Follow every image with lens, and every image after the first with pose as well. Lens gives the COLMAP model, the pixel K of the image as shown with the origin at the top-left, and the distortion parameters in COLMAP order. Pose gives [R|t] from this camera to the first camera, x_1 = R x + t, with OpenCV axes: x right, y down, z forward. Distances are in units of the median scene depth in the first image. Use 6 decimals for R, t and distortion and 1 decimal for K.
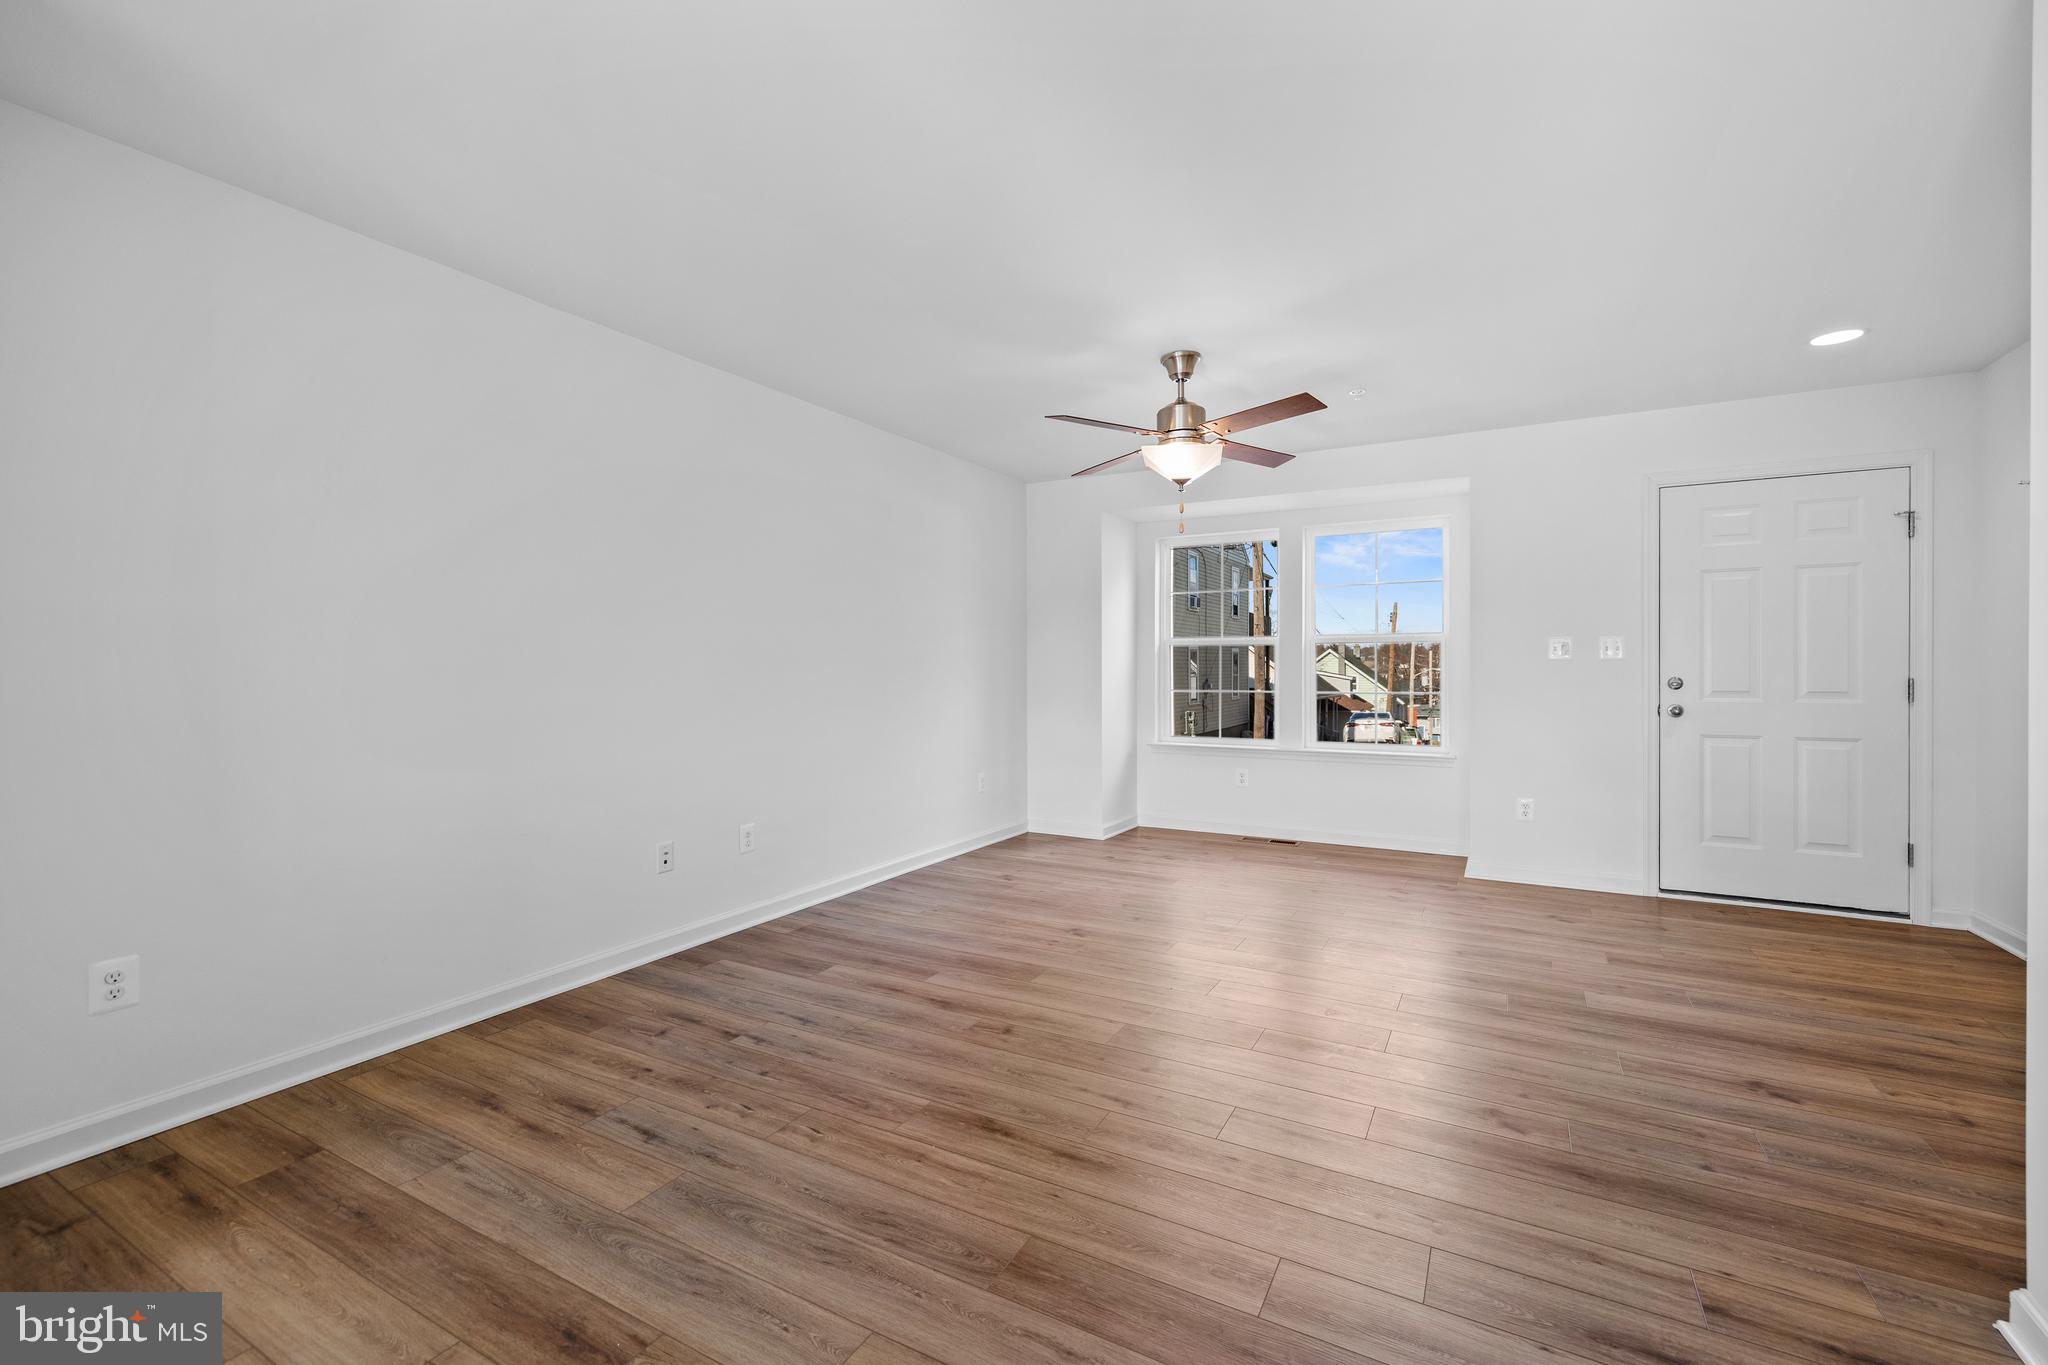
lens RADIAL K [[878.3, 0, 1034.3], [0, 878.3, 673.0], [0, 0, 1]] dist [-0.000008, 0.000662]
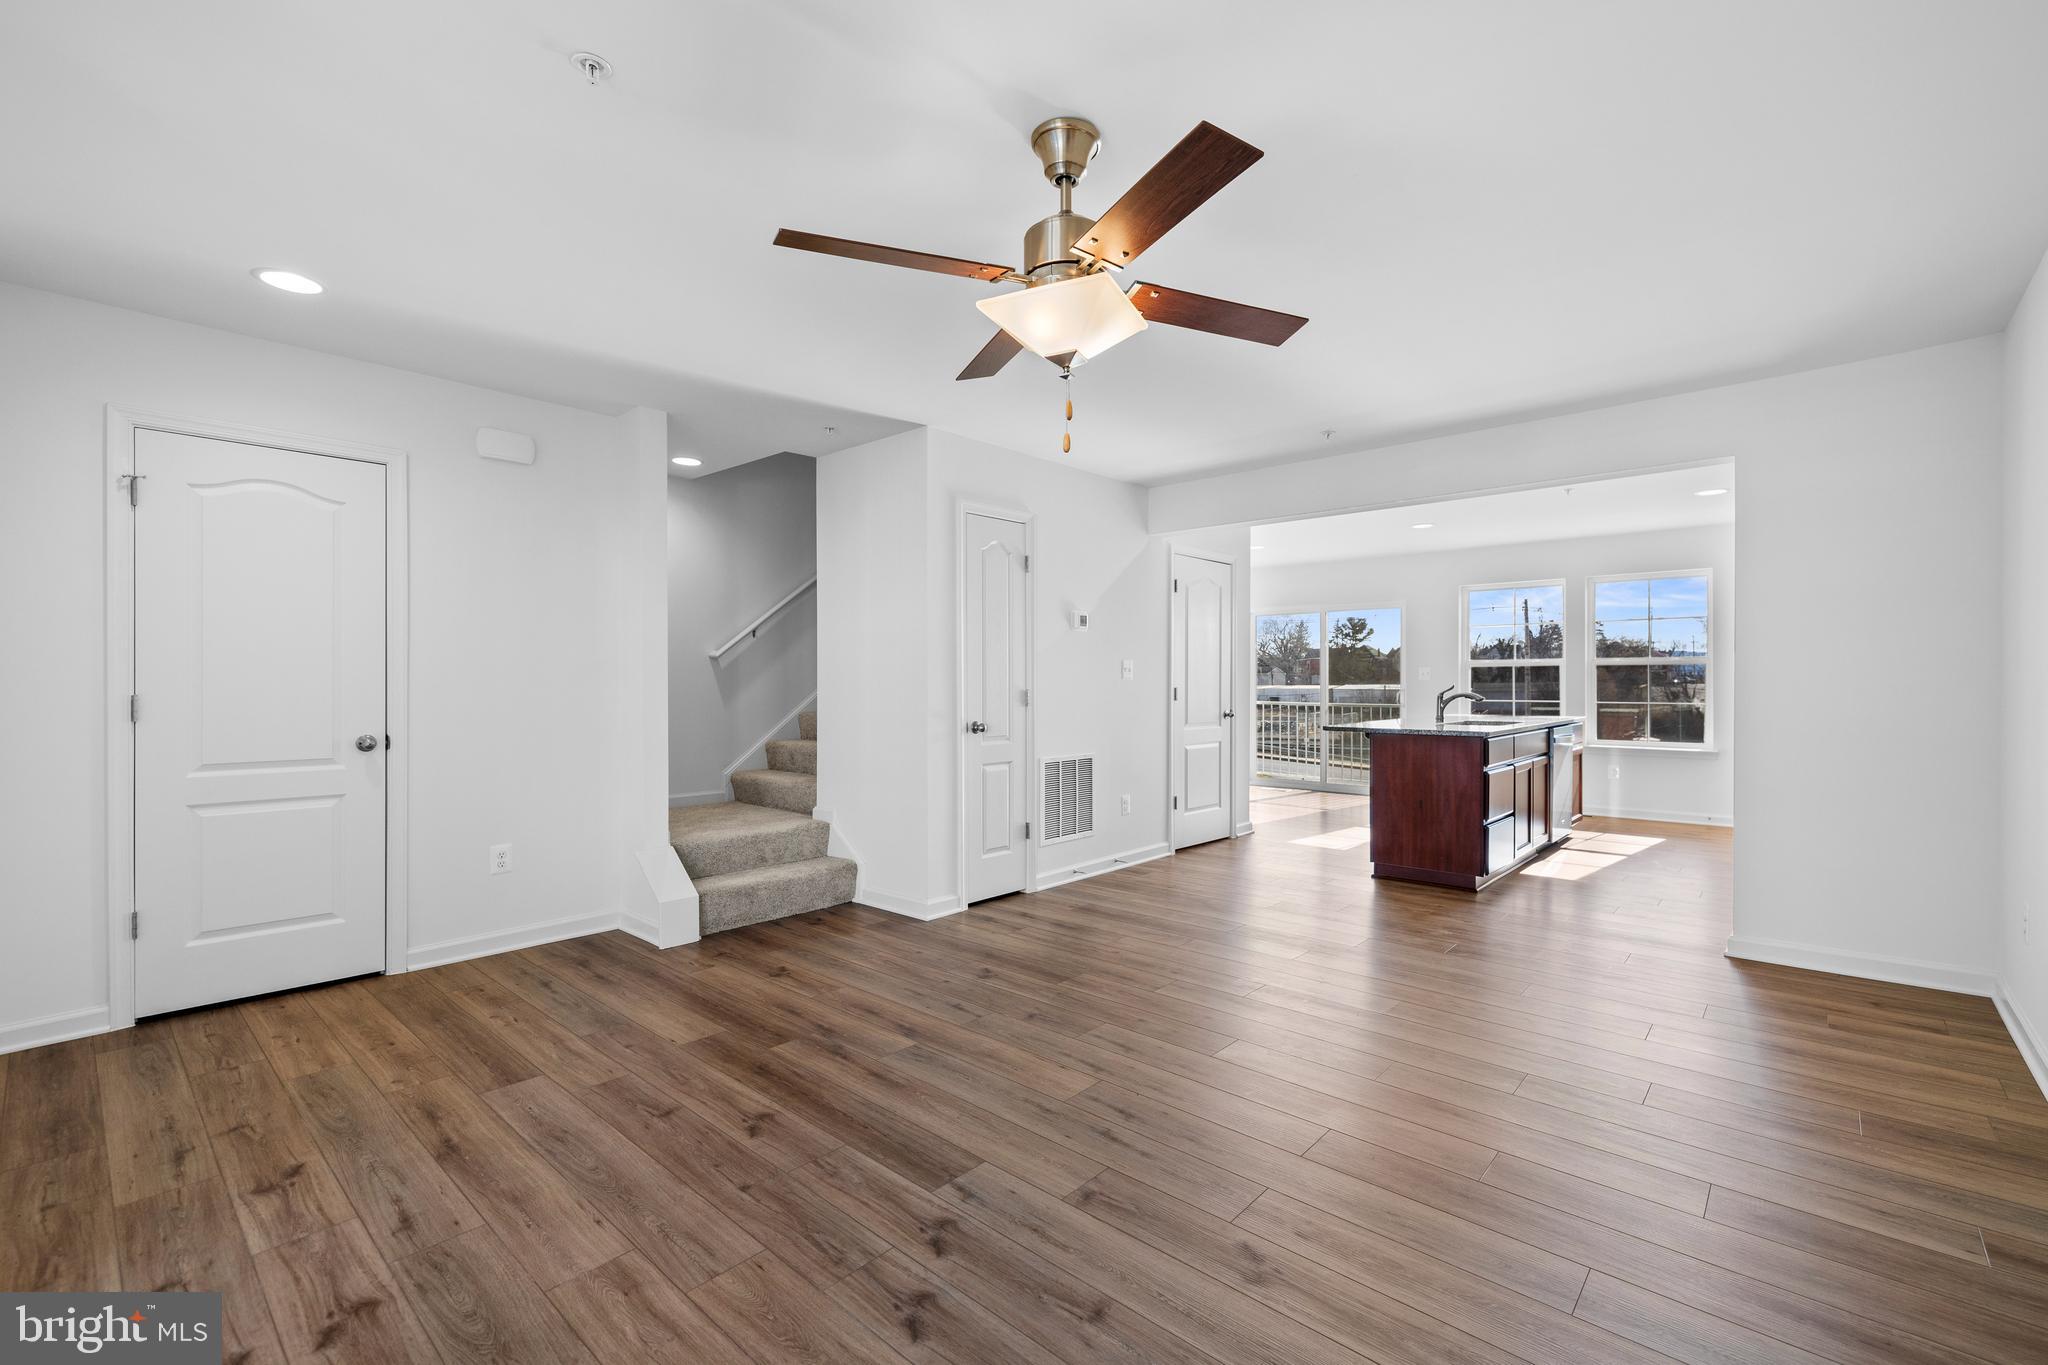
lens RADIAL K [[878.3, 0, 1024.3], [0, 878.3, 683.5], [0, 0, 1]] dist [-0.000008, 0.000662]
pose [[-0.971858, 0.004647, 0.235522, 0.082923], [0.007226, 0.999923, 0.010088, -0.018306], [-0.235457, 0.011506, -0.971817, 2.142251]]
